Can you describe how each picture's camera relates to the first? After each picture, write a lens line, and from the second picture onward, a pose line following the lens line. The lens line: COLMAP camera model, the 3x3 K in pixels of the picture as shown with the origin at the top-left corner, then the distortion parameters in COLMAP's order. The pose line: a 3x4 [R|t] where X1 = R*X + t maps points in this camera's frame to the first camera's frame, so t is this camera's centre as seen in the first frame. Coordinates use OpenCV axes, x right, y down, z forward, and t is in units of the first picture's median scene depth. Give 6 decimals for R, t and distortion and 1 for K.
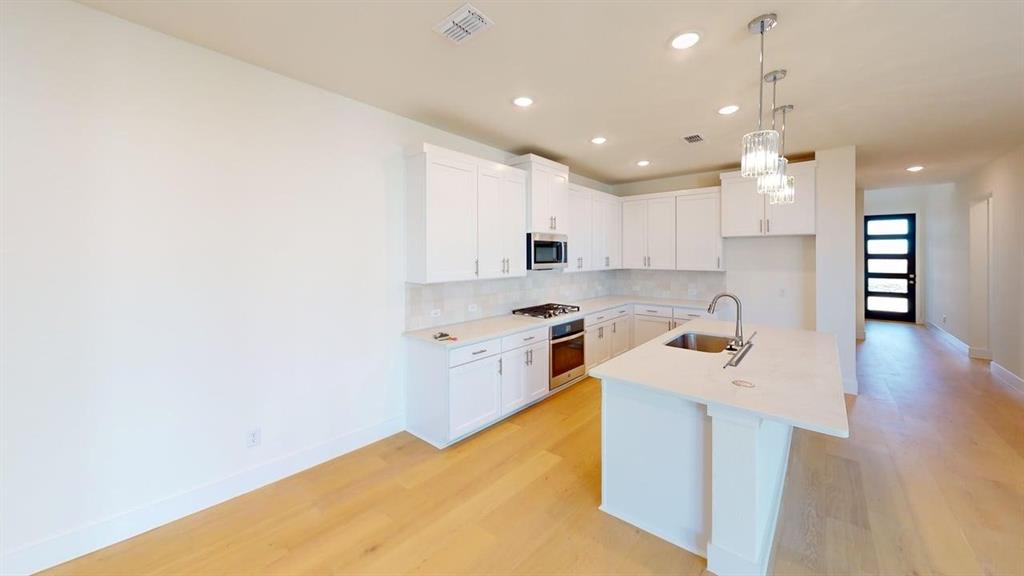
lens RADIAL K [[359.1, 0, 513.7], [0, 359.1, 259.4], [0, 0, 1]] dist [-0.000984, -0.000002]
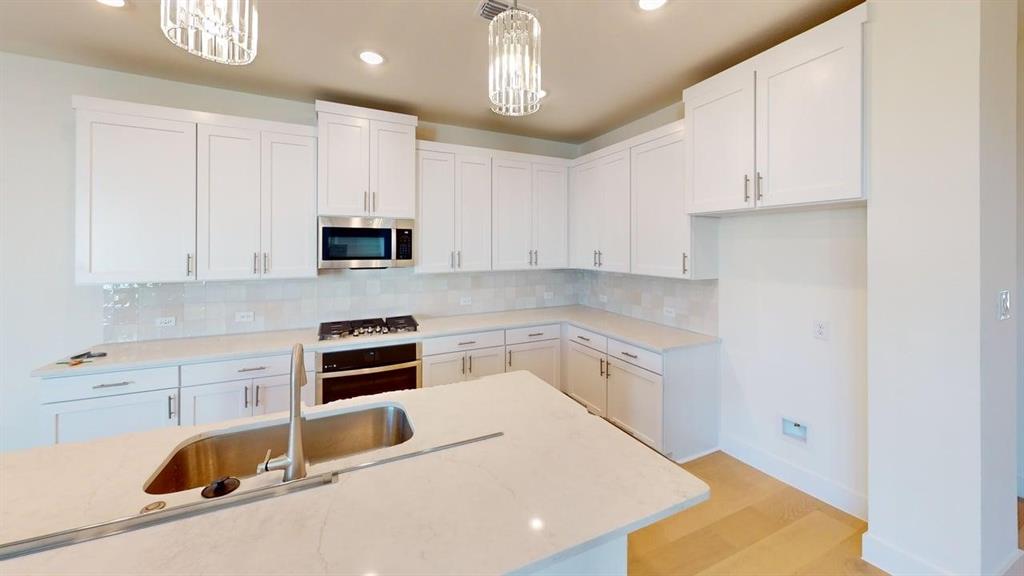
lens RADIAL K [[359.1, 0, 513.9], [0, 359.1, 269.8], [0, 0, 1]] dist [-0.000984, -0.000002]
pose [[0.918107, 0.029452, -0.395236, 0.600722], [-0.007257, 0.998317, 0.057535, -0.011352], [0.396266, -0.049955, 0.916776, 0.447402]]
